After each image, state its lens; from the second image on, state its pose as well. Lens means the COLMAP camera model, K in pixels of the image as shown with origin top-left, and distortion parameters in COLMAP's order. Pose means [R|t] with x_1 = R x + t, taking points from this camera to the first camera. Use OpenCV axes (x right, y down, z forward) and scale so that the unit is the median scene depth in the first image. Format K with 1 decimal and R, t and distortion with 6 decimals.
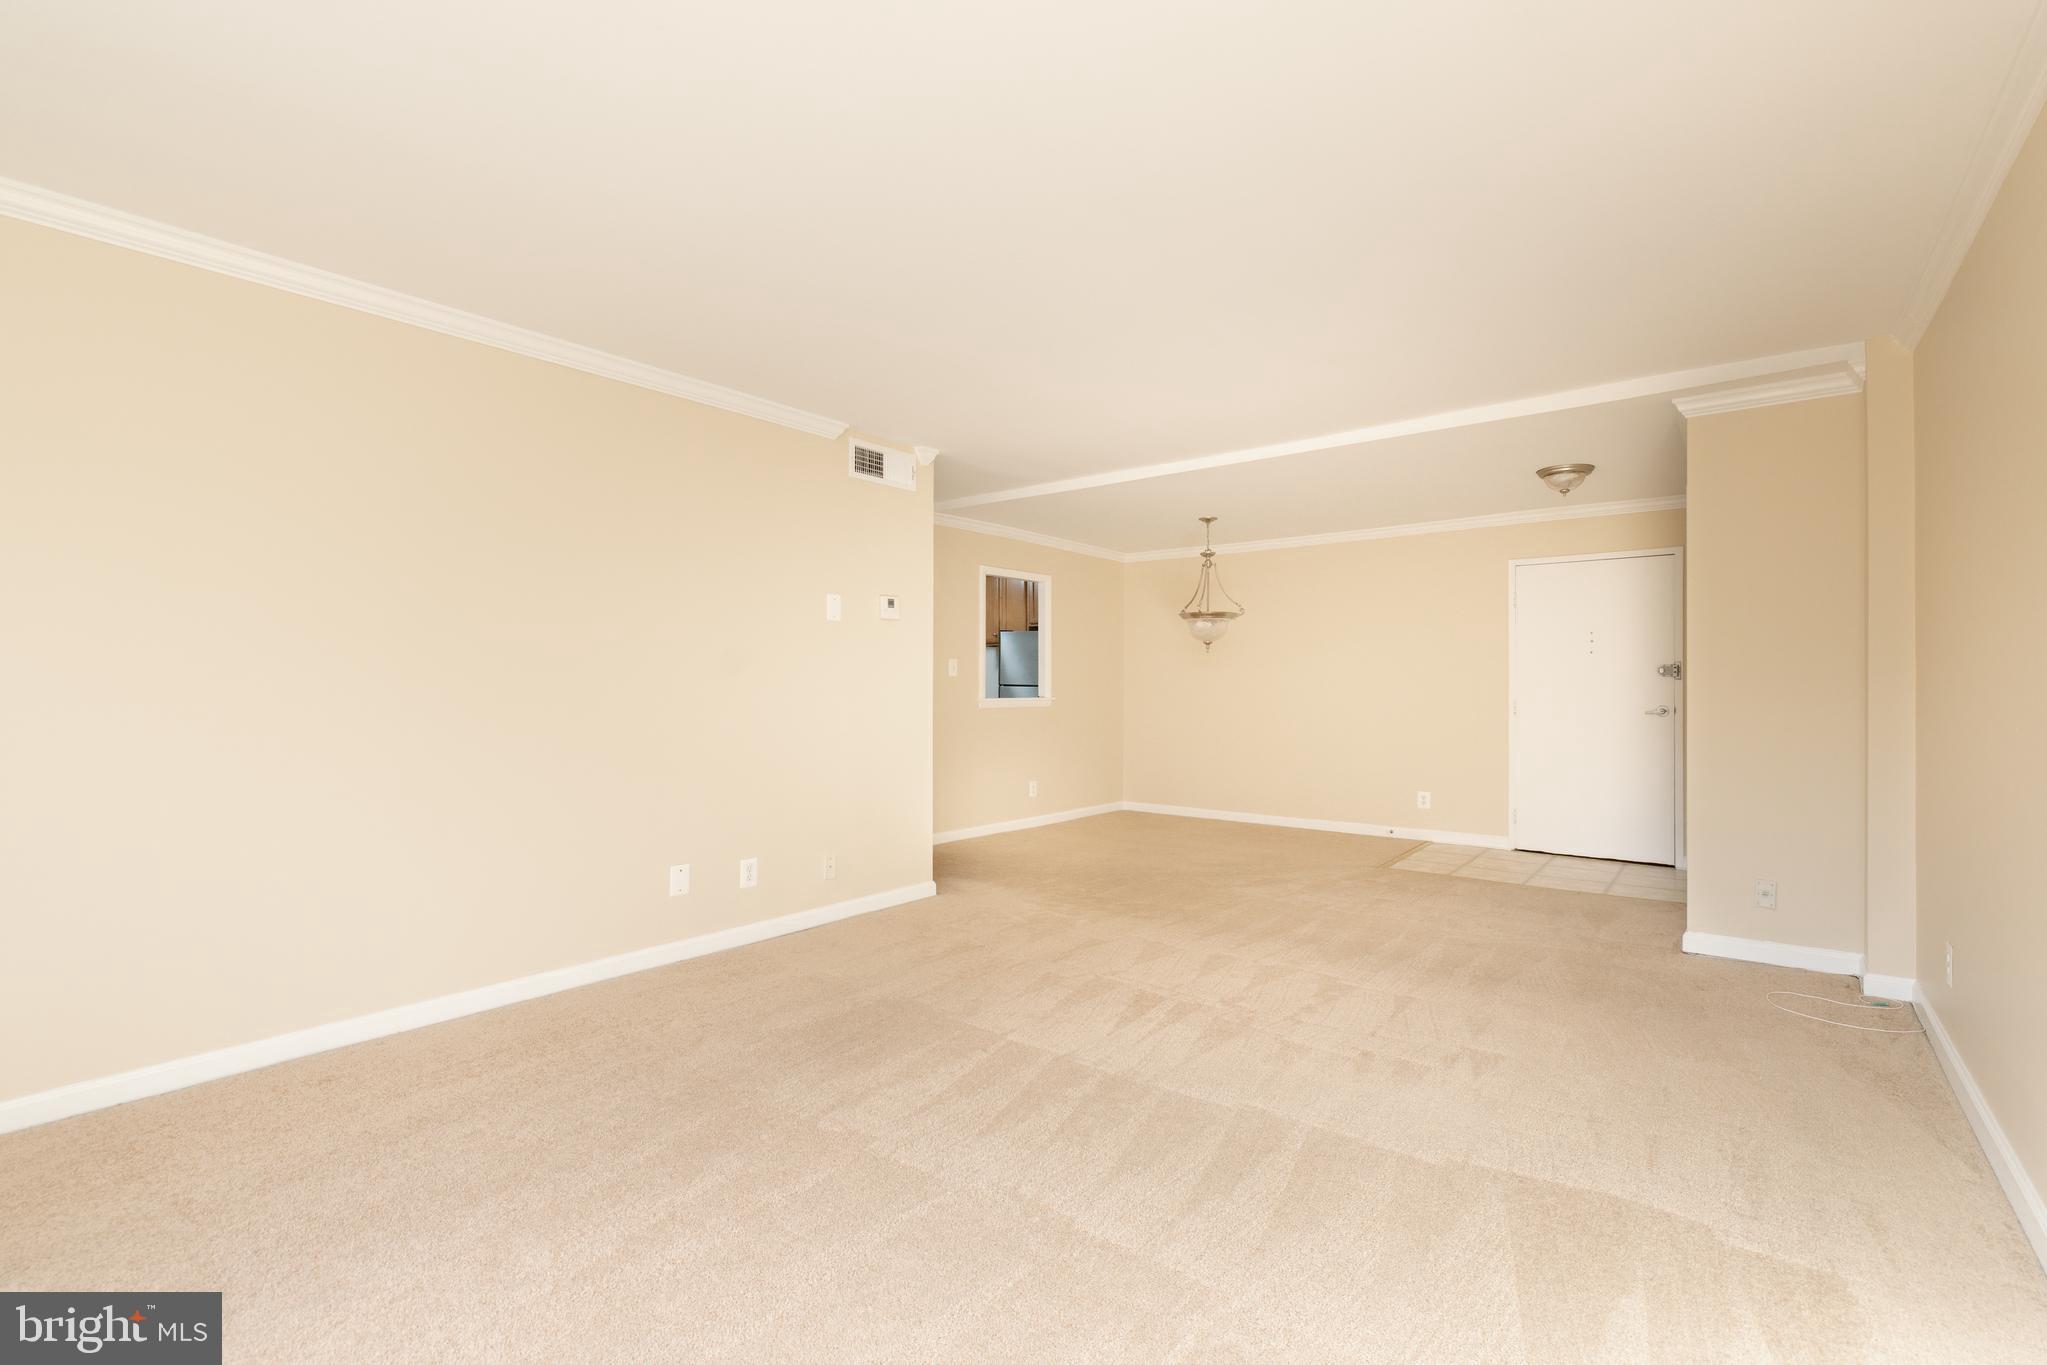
lens RADIAL K [[920.6, 0, 1035.3], [0, 920.6, 684.3], [0, 0, 1]] dist [0.000988, 0.000118]
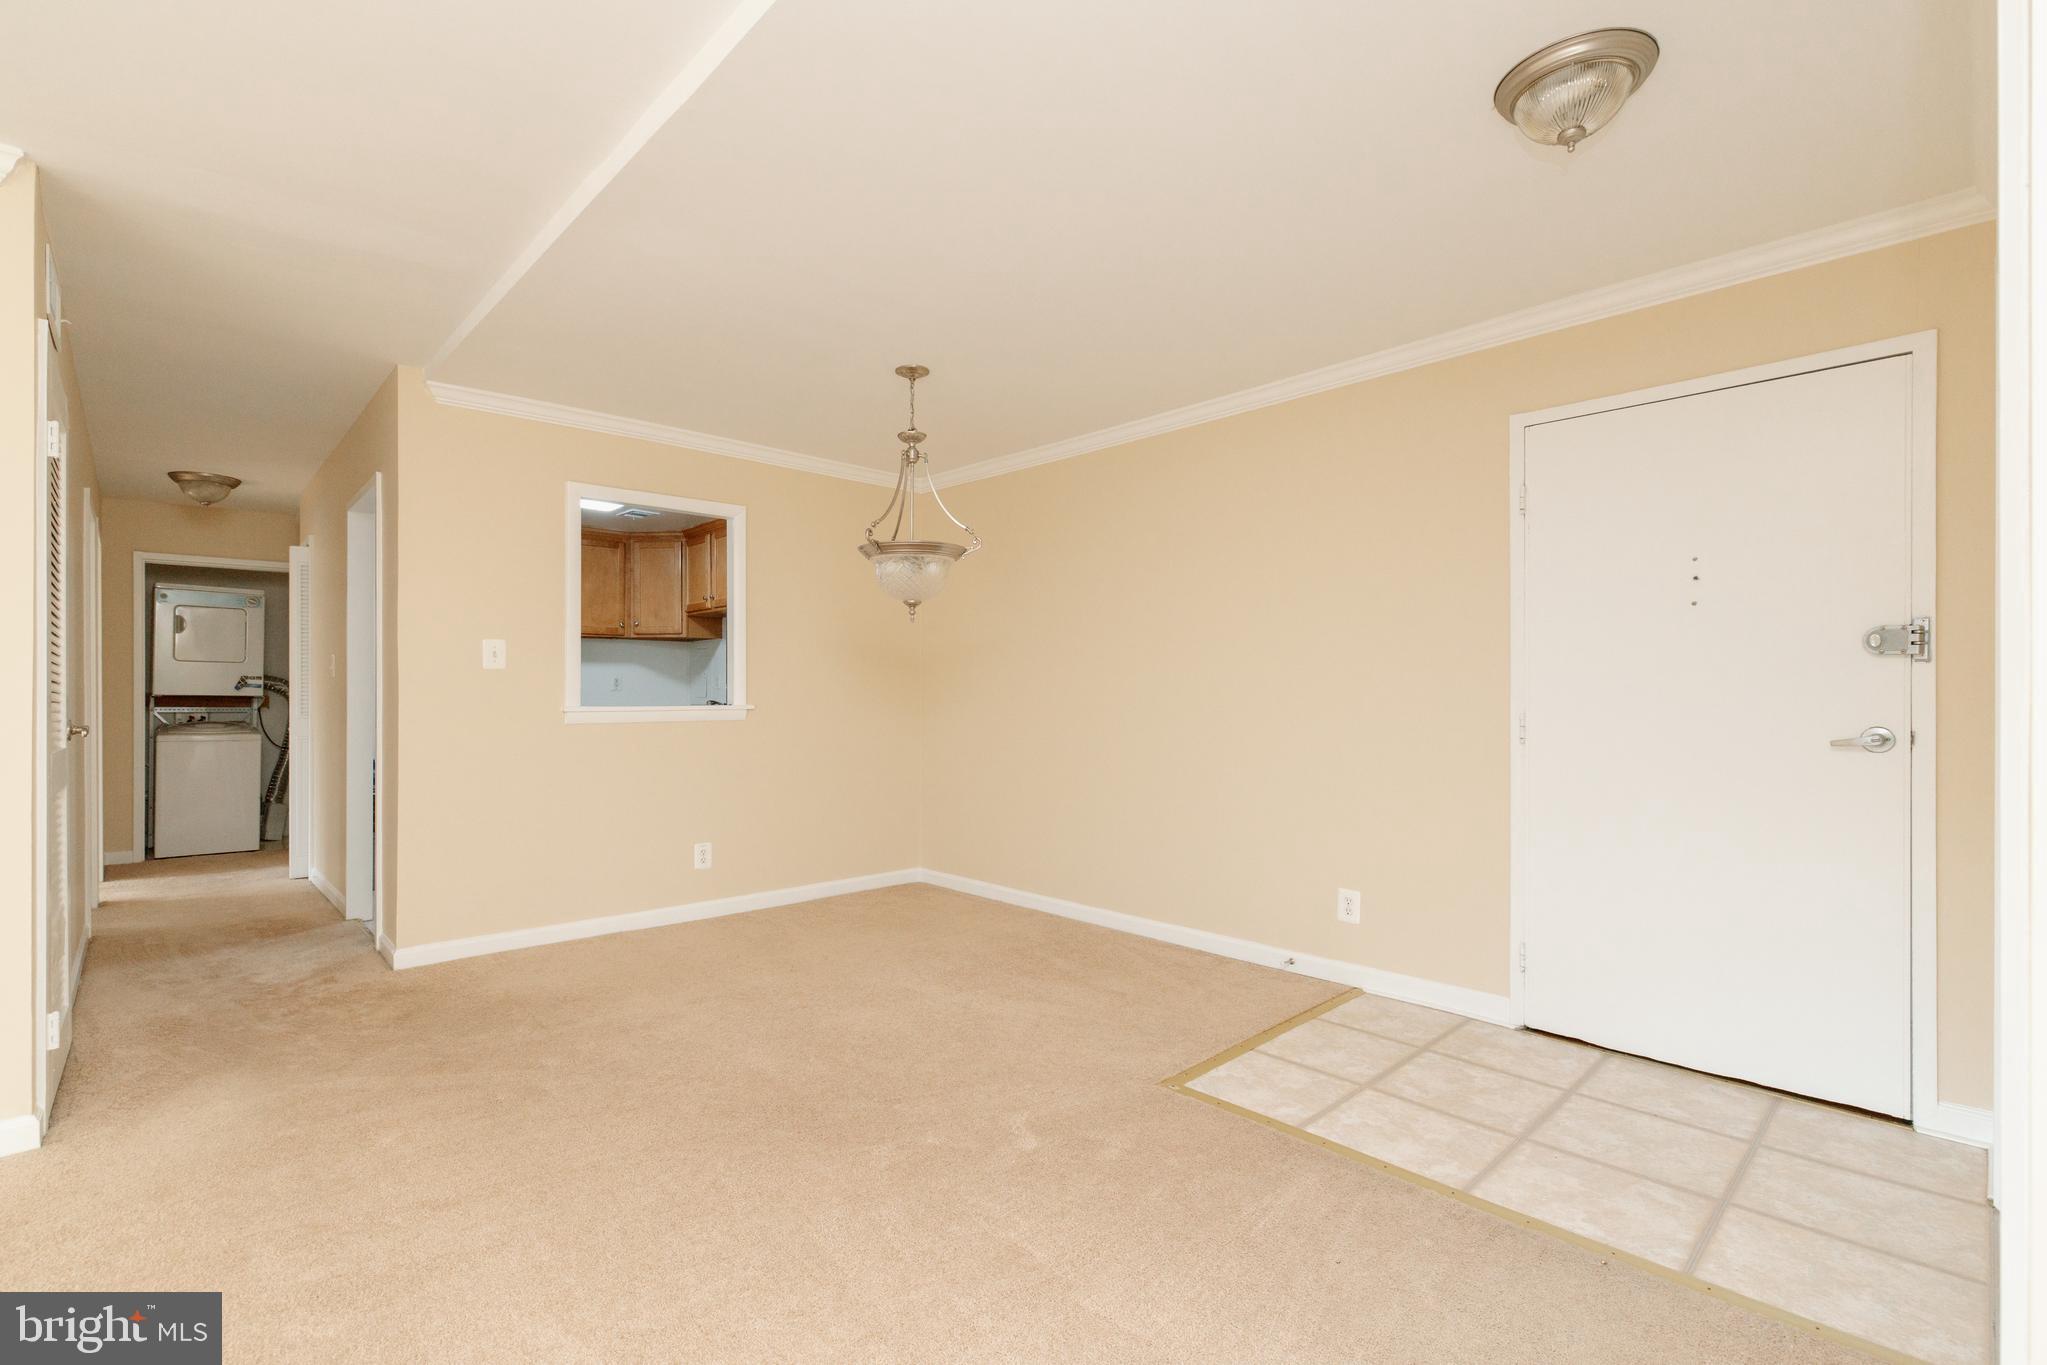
lens RADIAL K [[920.1, 0, 1011.9], [0, 920.1, 689.6], [0, 0, 1]] dist [-0.001297, -0.000396]
pose [[0.987675, -0.002402, -0.156499, 0.329589], [0.002500, 0.999997, 0.000429, 0.005186], [0.156498, -0.000815, 0.987678, 0.484822]]
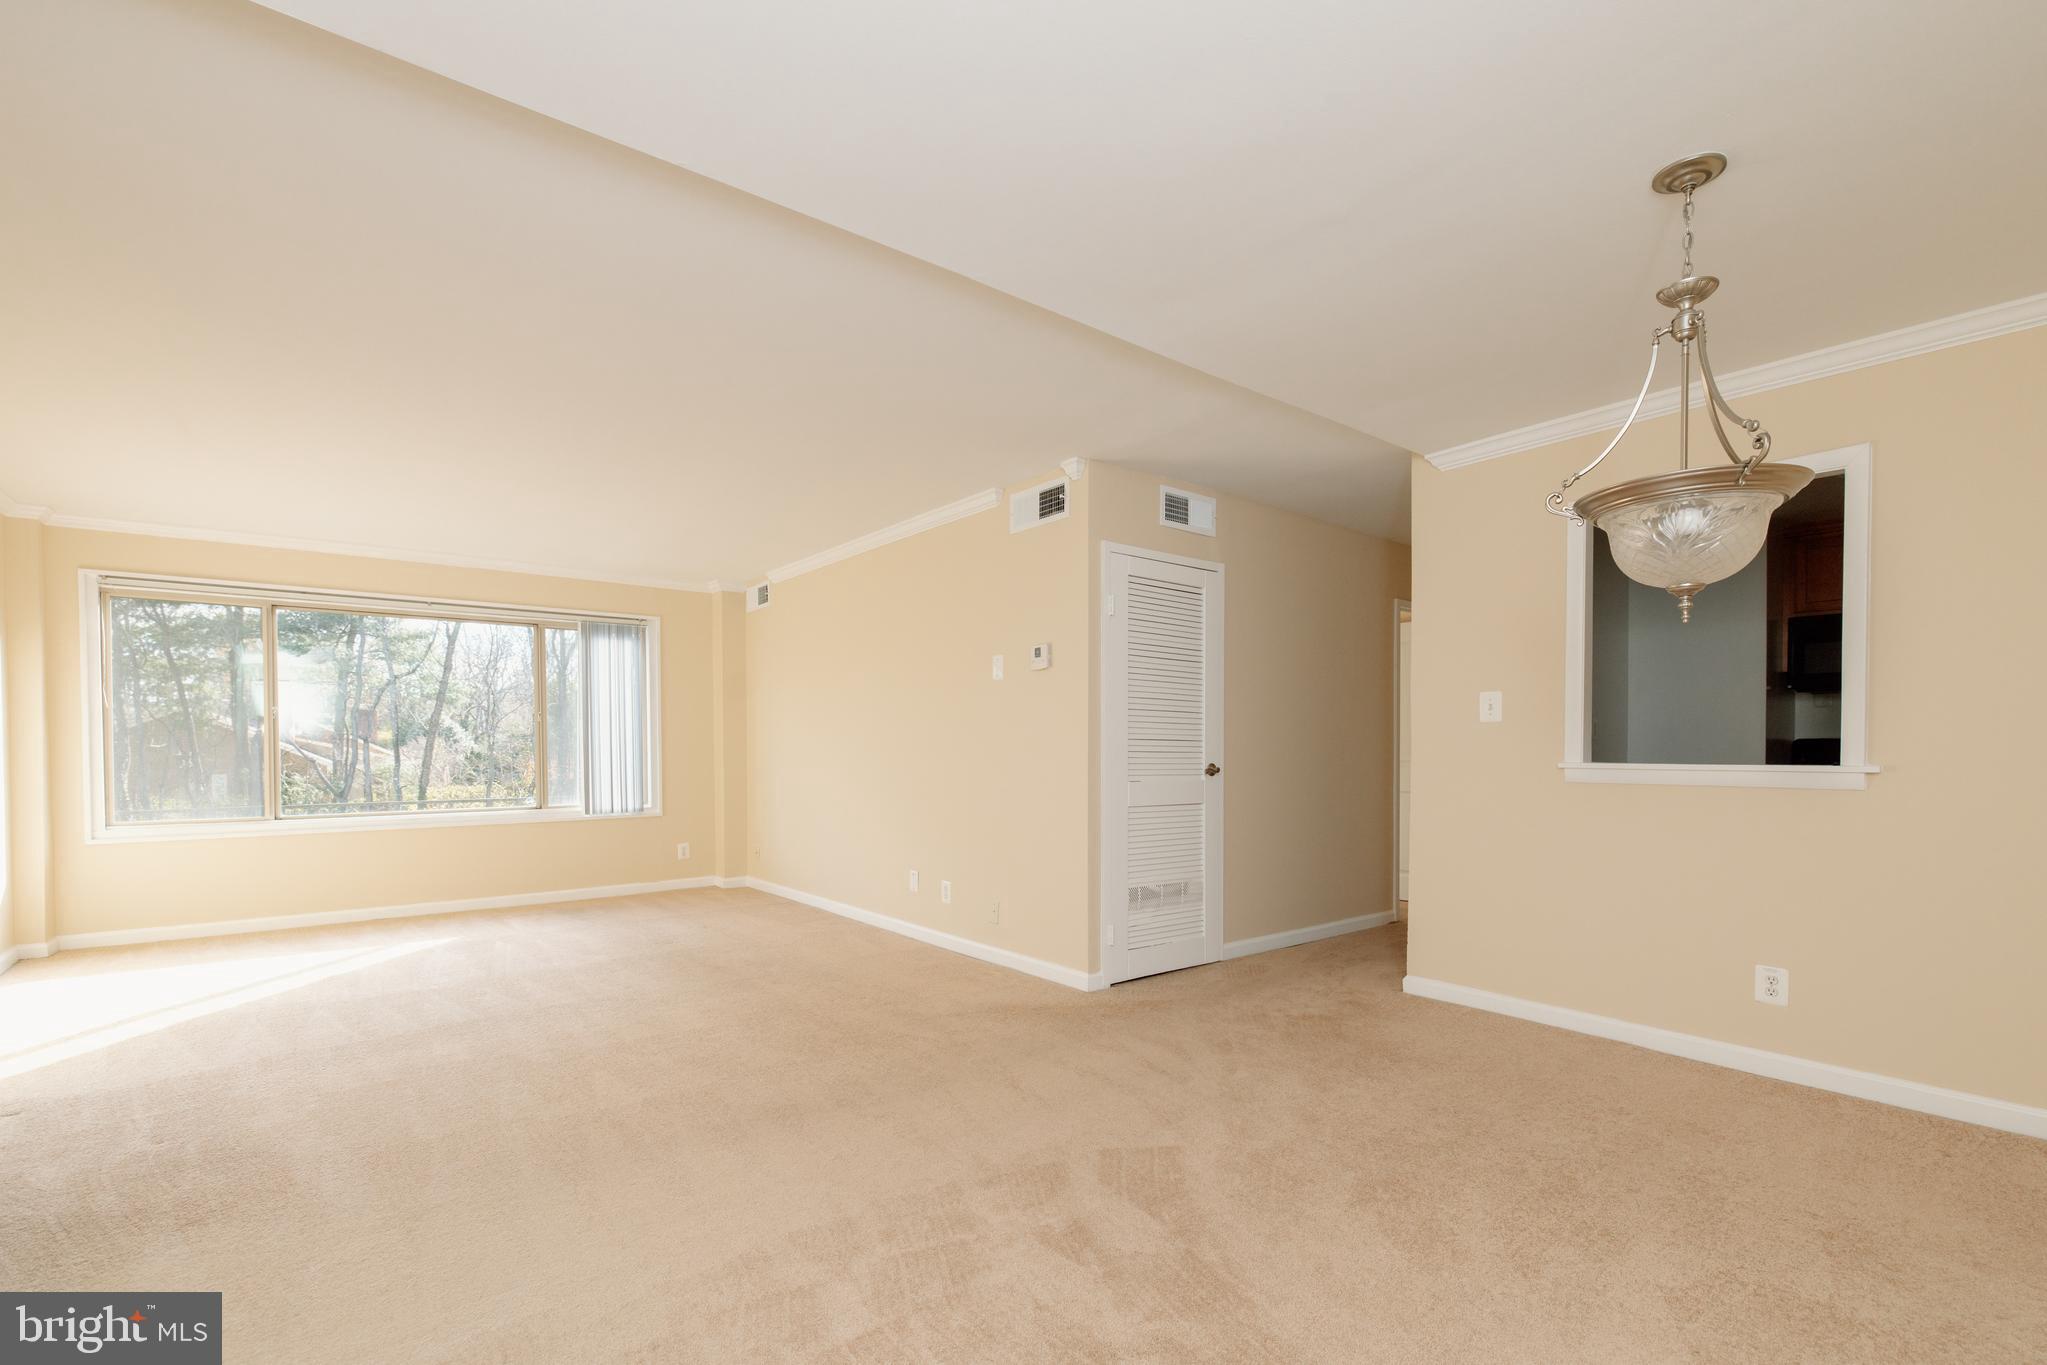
lens RADIAL K [[919.7, 0, 1026.3], [0, 919.7, 758.0], [0, 0, 1]] dist [0.000817, 0.000127]
pose [[-0.239506, 0.014072, -0.970793, 0.536413], [0.006427, 0.999896, 0.012908, 0.004643], [0.970874, -0.003148, -0.239571, 0.864585]]
